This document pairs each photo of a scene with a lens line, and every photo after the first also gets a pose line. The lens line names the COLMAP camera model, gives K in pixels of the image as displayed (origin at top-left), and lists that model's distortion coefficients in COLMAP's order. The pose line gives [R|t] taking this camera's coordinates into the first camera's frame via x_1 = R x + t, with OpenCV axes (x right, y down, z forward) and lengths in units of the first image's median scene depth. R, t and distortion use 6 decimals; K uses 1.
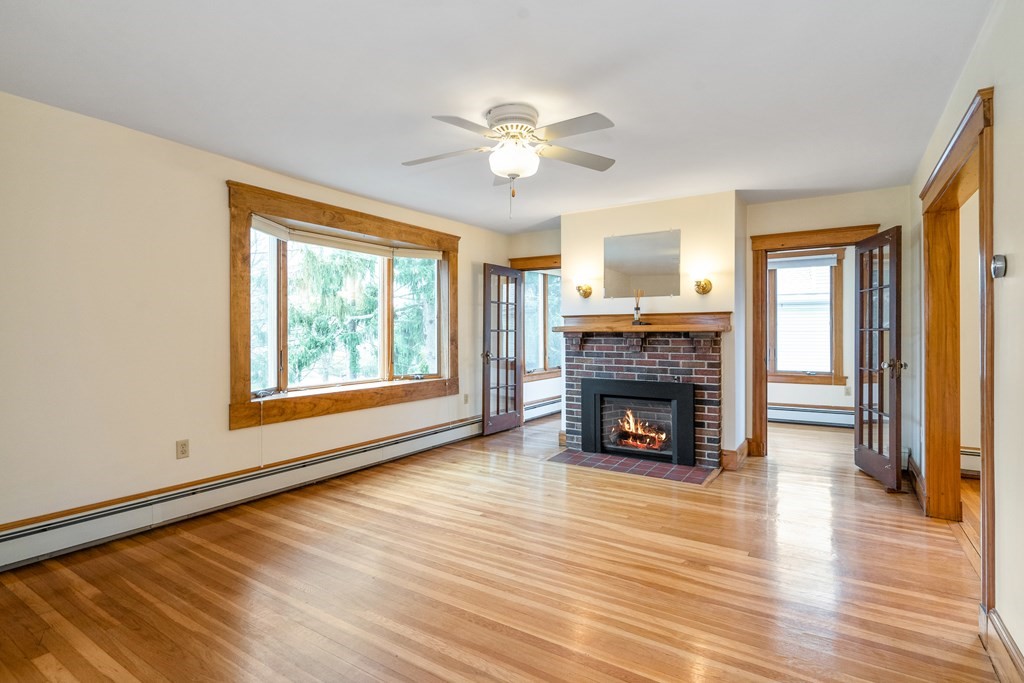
lens RADIAL K [[513.0, 0, 509.5], [0, 513.0, 339.7], [0, 0, 1]] dist [-0.003409, 0.001978]
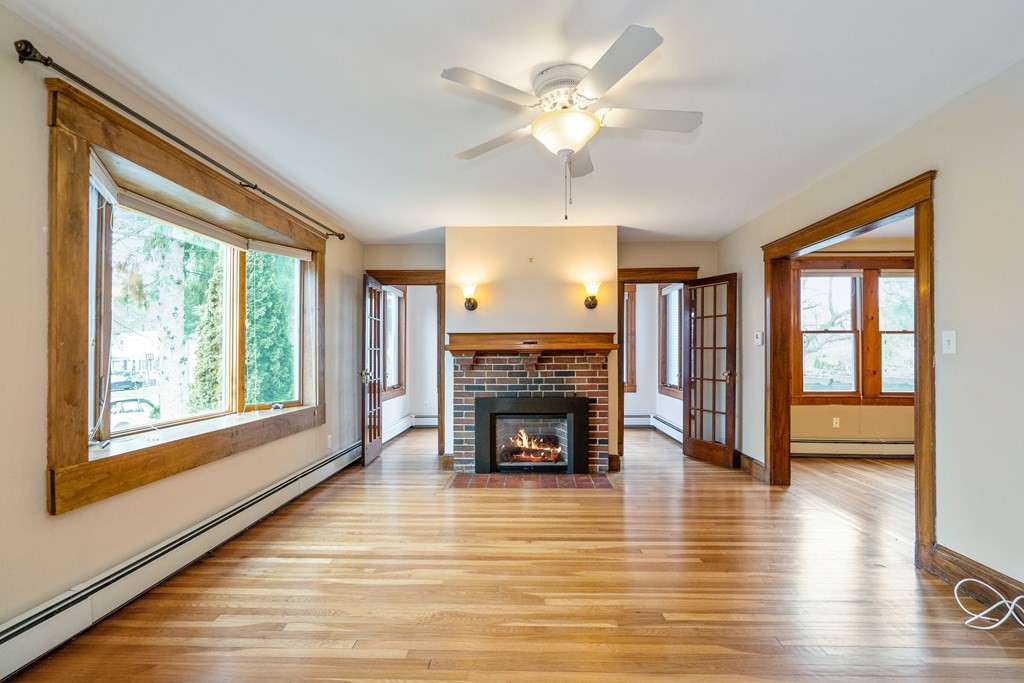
lens RADIAL K [[486.4, 0, 509.7], [0, 486.4, 352.4], [0, 0, 1]] dist [-0.002218, 0.000905]
pose [[0.846953, 0.002063, 0.531663, -0.305178], [0.006038, 0.999891, -0.013497, 0.003076], [-0.531633, 0.014642, 0.846848, 0.196837]]
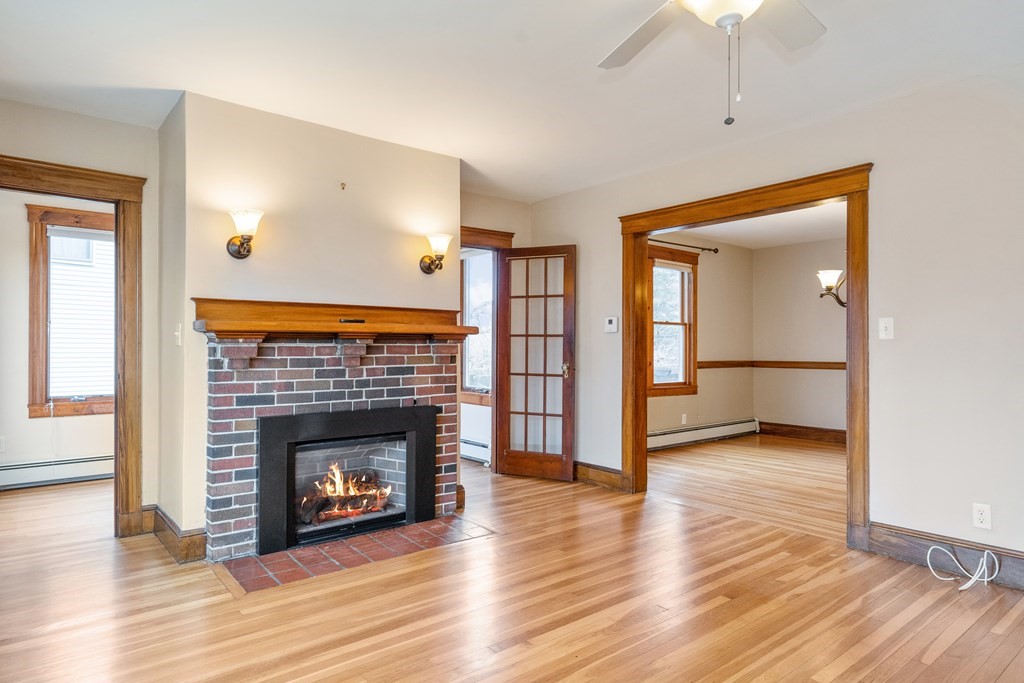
lens RADIAL K [[621.6, 0, 511.0], [0, 621.6, 346.4], [0, 0, 1]] dist [0.005136, 0.001404]
pose [[0.277548, 0.006992, 0.960686, -0.425802], [0.010461, 0.999892, -0.010300, 0.011391], [-0.960655, 0.012908, 0.277445, 0.599083]]
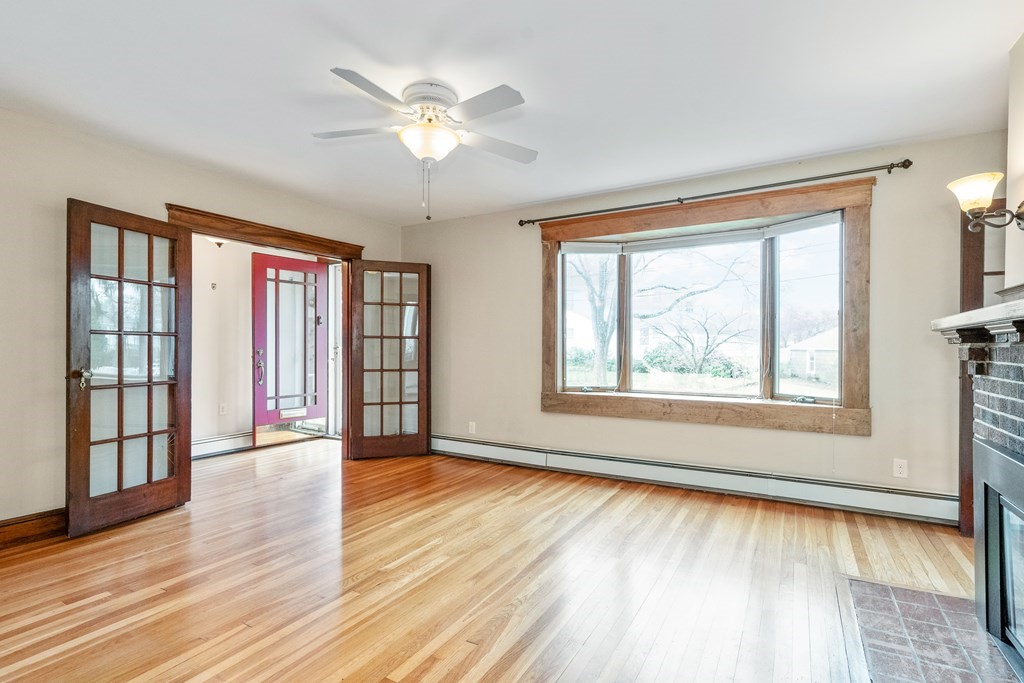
lens RADIAL K [[486.4, 0, 506.9], [0, 486.4, 344.3], [0, 0, 1]] dist [-0.002218, 0.000905]
pose [[0.051567, -0.002360, -0.998667, 0.667366], [-0.008777, 0.999958, -0.002816, 0.002549], [0.998631, 0.008910, 0.051545, 0.692319]]
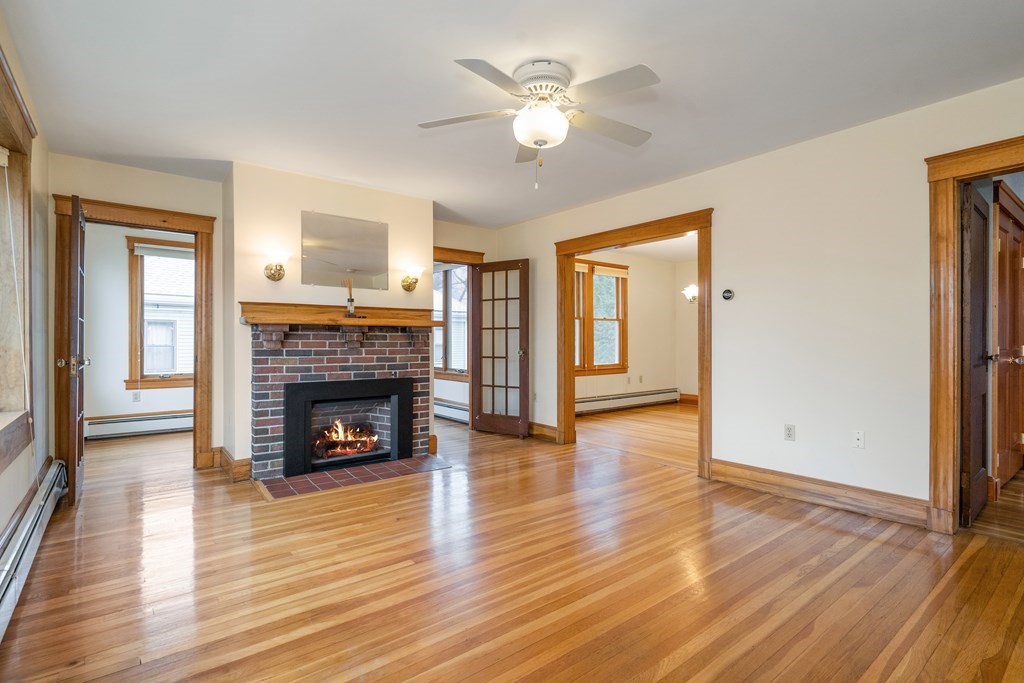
lens RADIAL K [[513.0, 0, 509.9], [0, 513.0, 344.9], [0, 0, 1]] dist [-0.003409, 0.001978]
pose [[0.296747, -0.005334, 0.954941, -0.524660], [0.007832, 0.999964, 0.003152, 0.017150], [-0.954924, 0.006544, 0.296778, 0.465946]]
